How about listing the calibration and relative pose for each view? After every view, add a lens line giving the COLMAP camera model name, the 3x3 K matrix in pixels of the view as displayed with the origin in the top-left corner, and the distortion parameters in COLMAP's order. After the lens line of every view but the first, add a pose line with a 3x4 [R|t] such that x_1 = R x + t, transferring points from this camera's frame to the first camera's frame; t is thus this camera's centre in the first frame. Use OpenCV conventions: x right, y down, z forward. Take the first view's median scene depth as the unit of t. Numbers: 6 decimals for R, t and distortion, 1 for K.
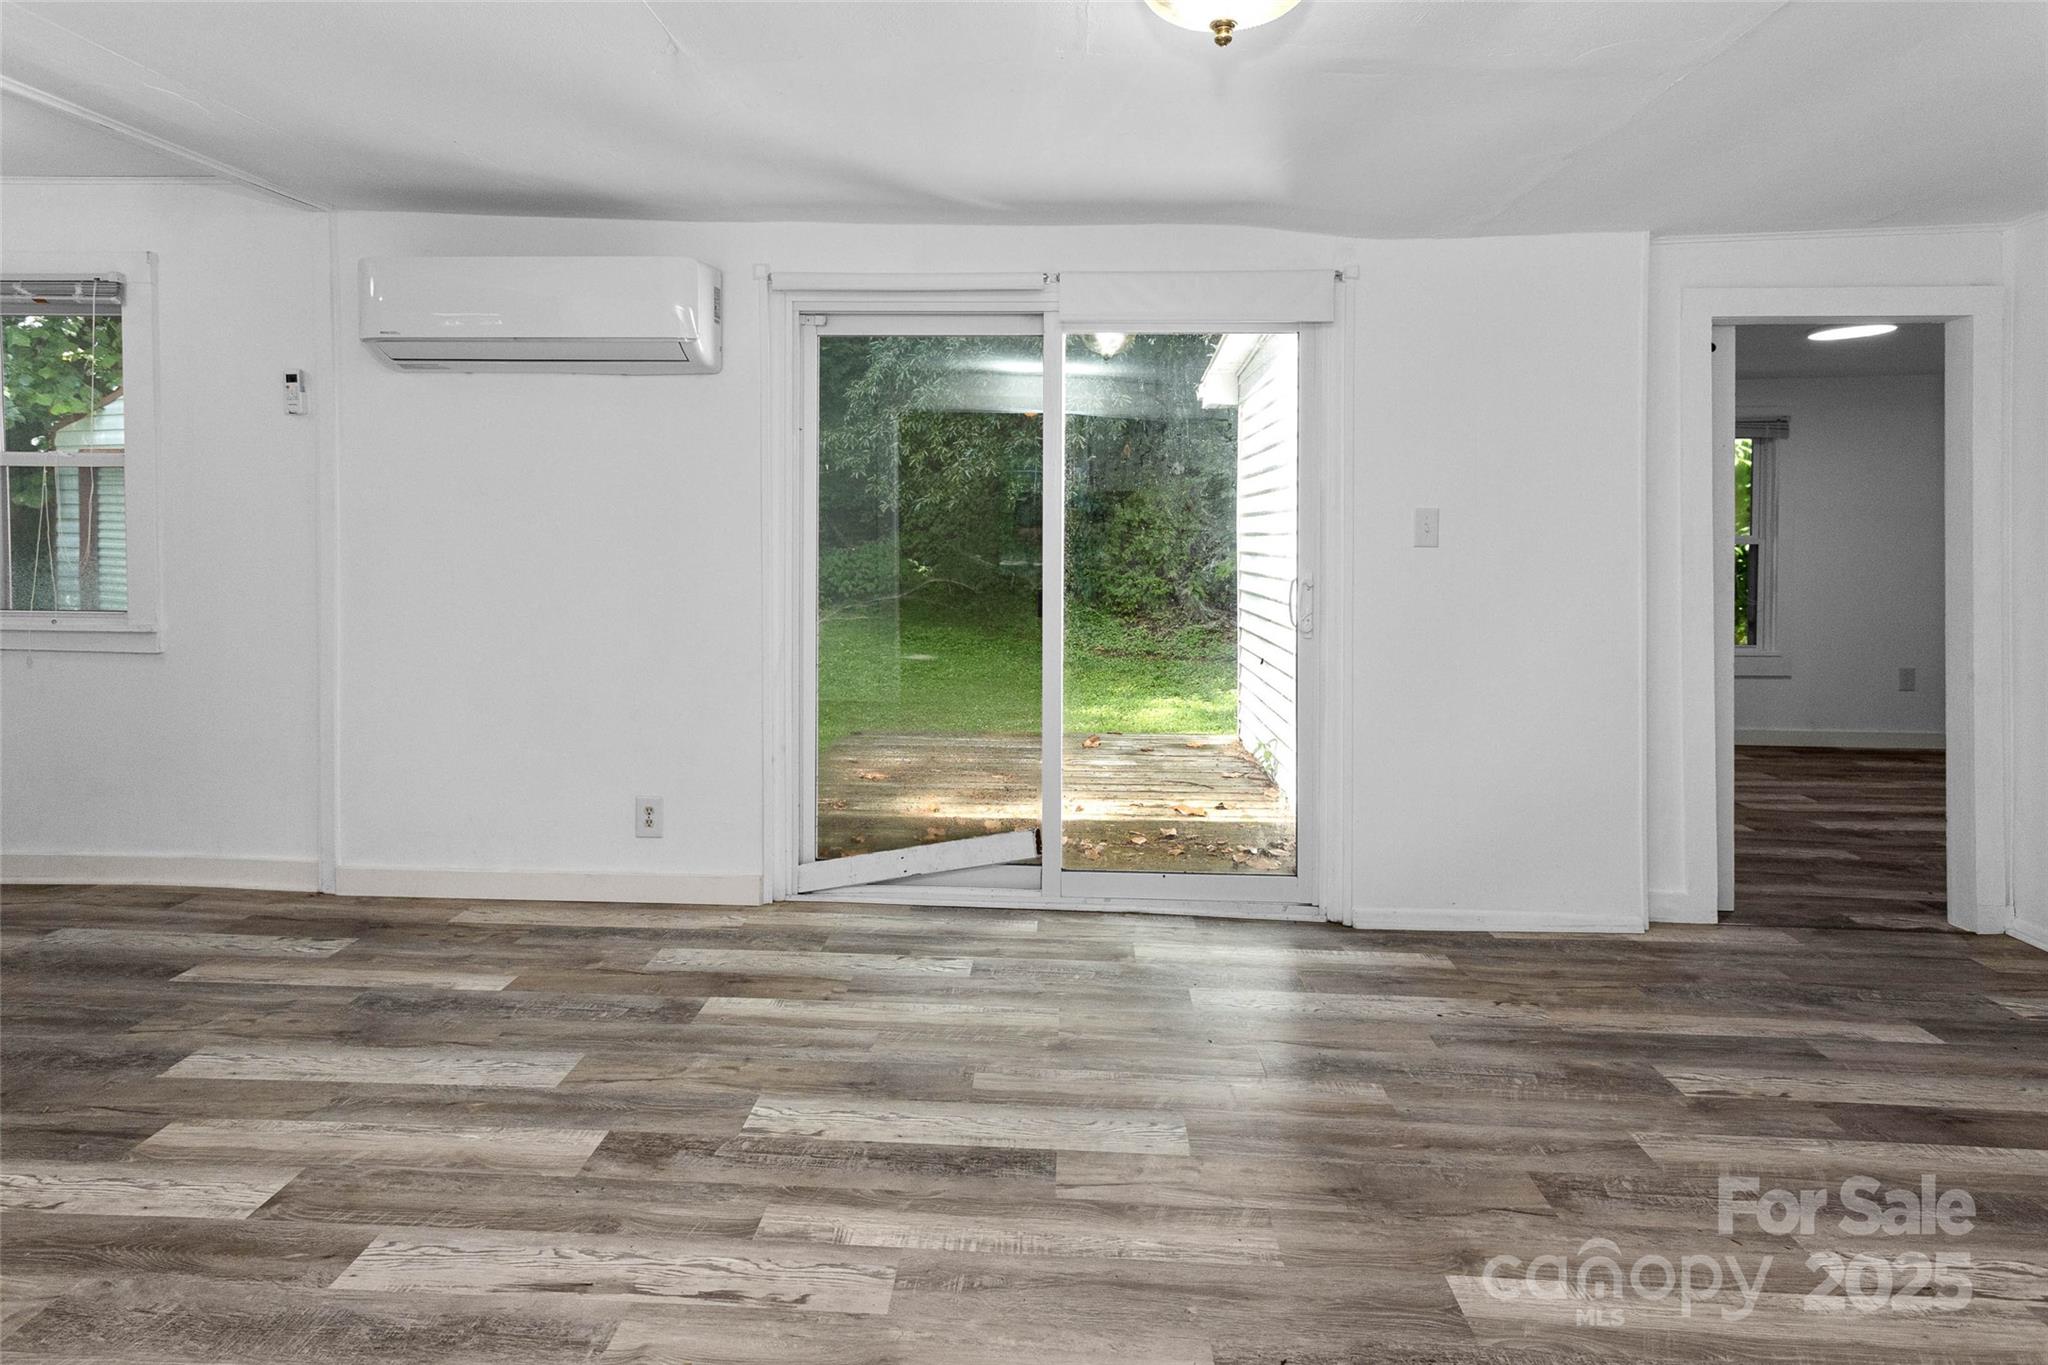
lens RADIAL K [[1037.3, 0, 1024.0], [0, 1037.3, 548.0], [0, 0, 1]] dist [0.005695, 0.001692]
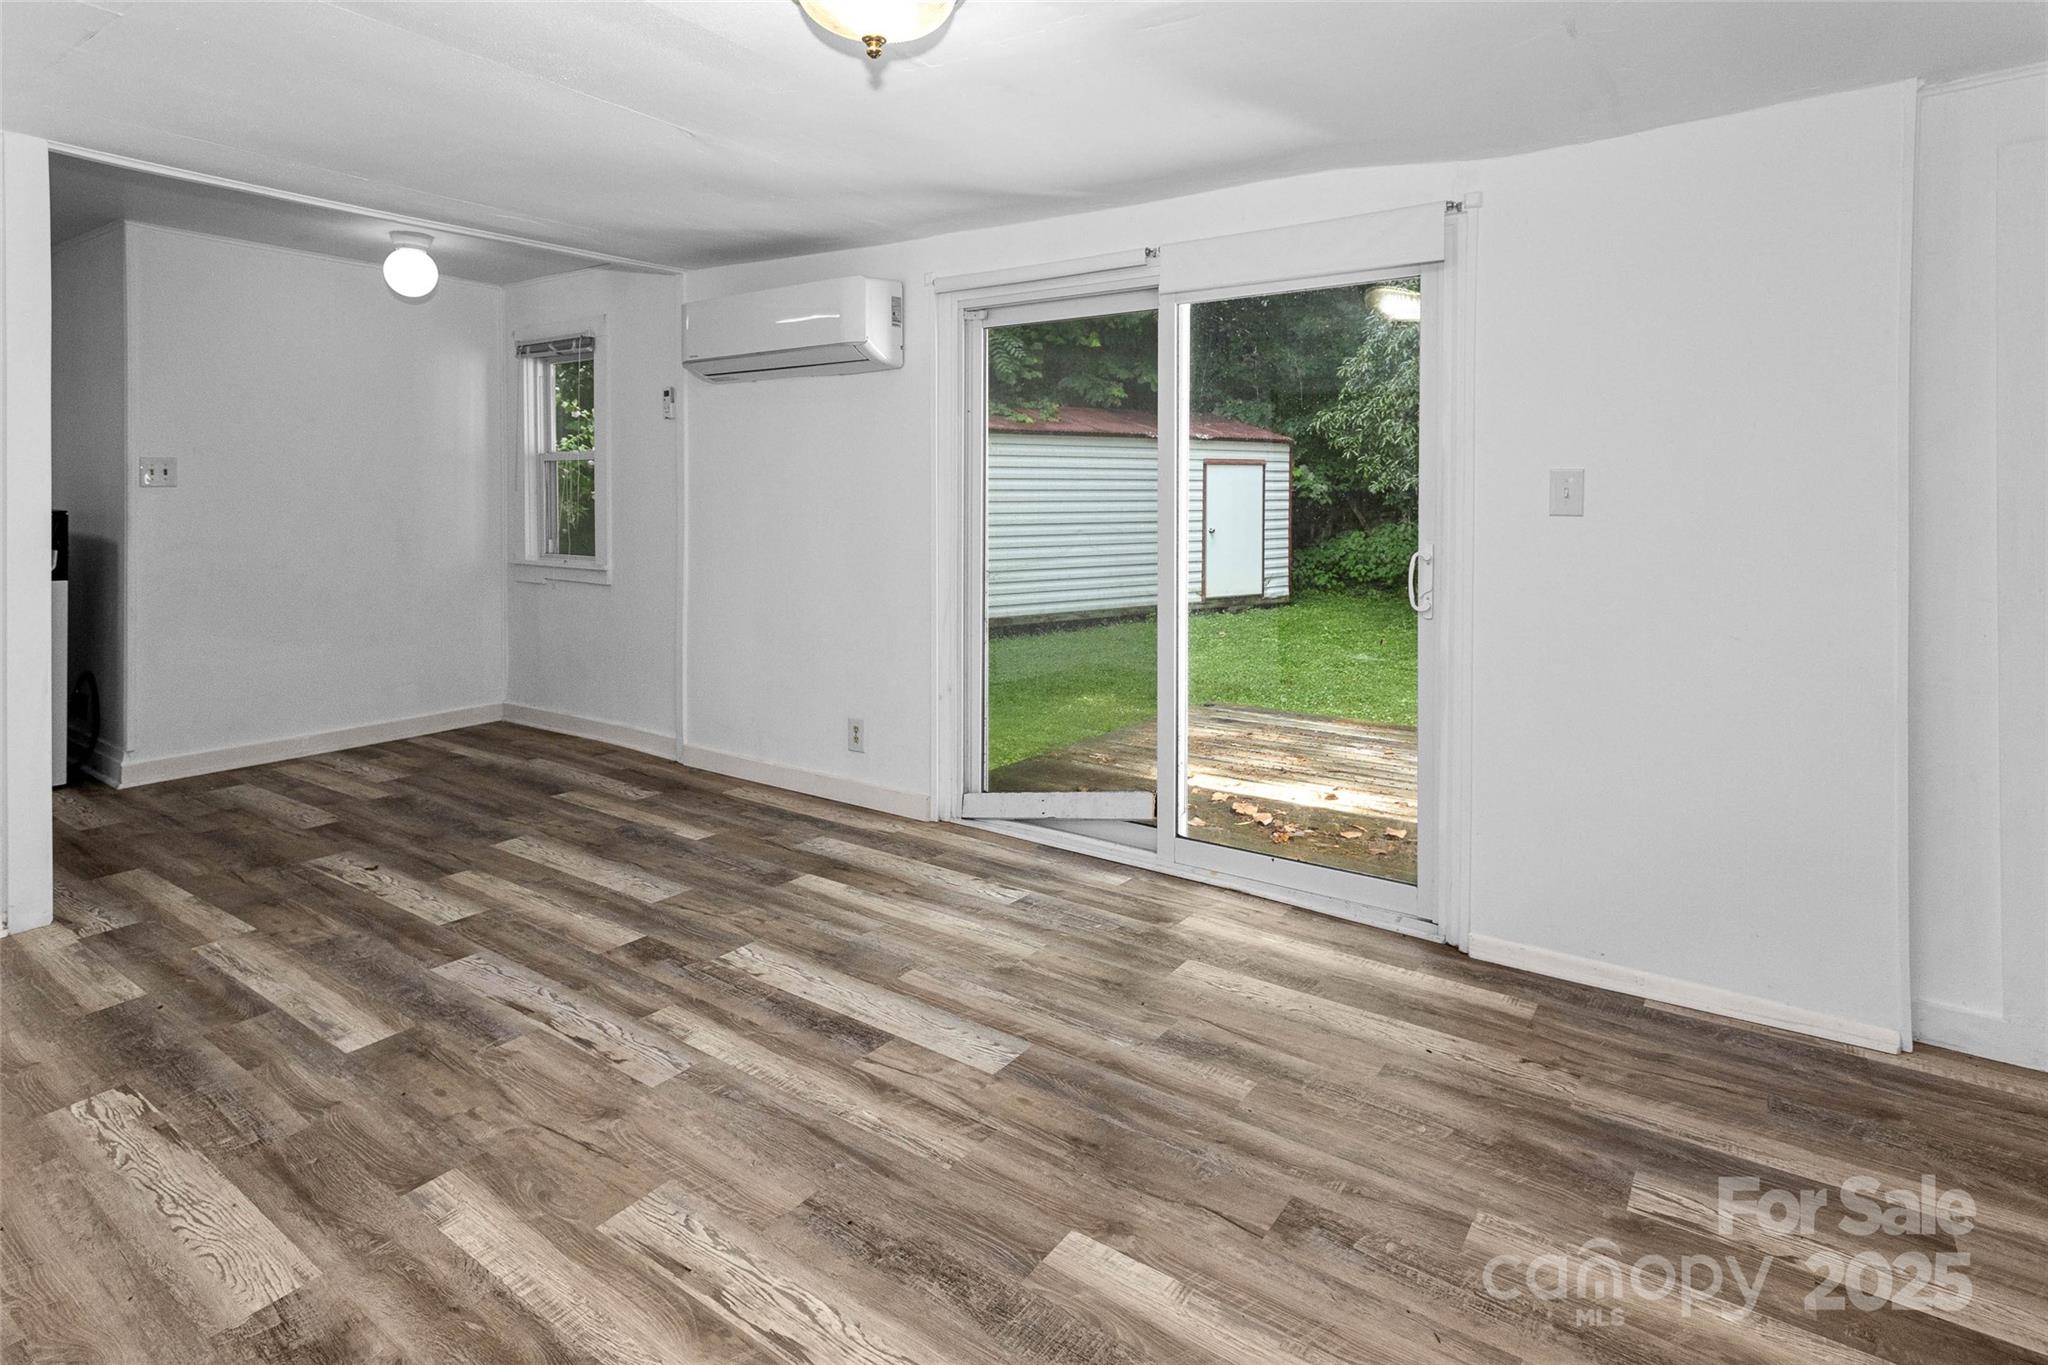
lens RADIAL K [[1037.6, 0, 1016.3], [0, 1037.6, 517.8], [0, 0, 1]] dist [0.003832, 0.000888]
pose [[0.848399, 0.004980, -0.529334, 0.595772], [-0.012590, 0.999863, -0.010772, 0.019799], [0.529208, 0.015803, 0.848345, 0.080077]]
